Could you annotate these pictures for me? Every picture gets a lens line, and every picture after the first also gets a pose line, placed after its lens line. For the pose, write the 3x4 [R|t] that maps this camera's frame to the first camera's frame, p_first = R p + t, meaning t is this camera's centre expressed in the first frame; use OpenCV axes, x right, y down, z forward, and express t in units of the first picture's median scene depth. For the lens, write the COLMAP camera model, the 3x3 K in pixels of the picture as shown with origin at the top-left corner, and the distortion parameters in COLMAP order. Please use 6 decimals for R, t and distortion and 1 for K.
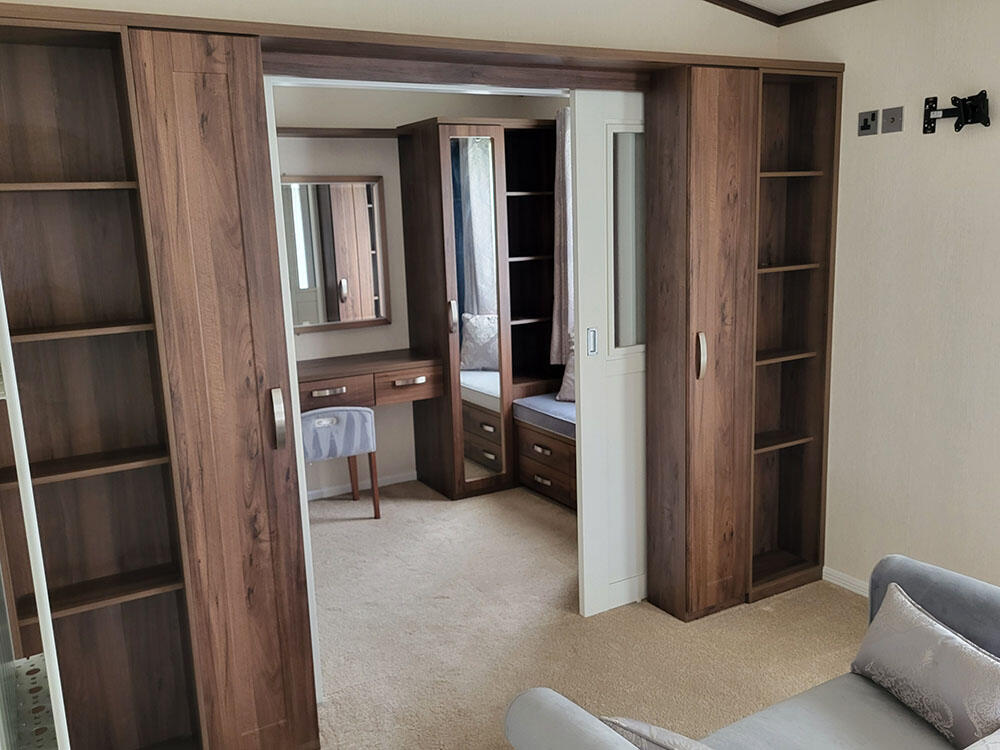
lens RADIAL K [[860.9, 0, 500.0], [0, 860.9, 375.0], [0, 0, 1]] dist [0.103918, 0.003874]
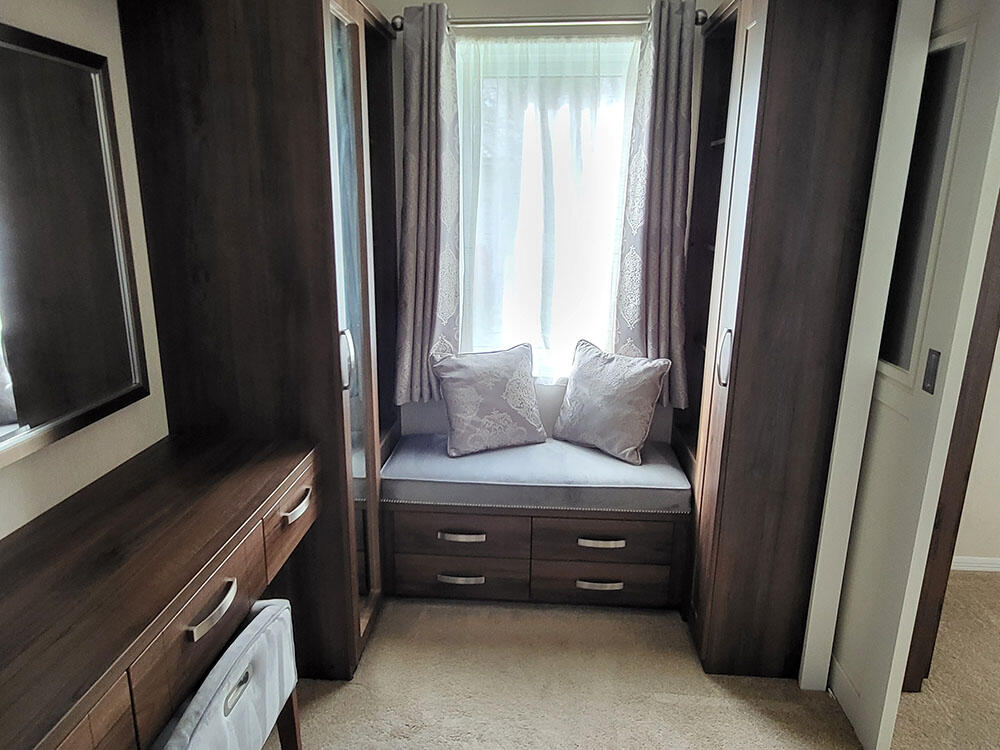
lens RADIAL K [[699.6, 0, 500.0], [0, 699.6, 375.0], [0, 0, 1]] dist [0.044386, 0.000362]
pose [[0.550806, -0.180191, 0.814951, -0.342094], [0.128598, 0.983080, 0.130448, -0.098613], [-0.824667, 0.032950, 0.564658, 0.649384]]
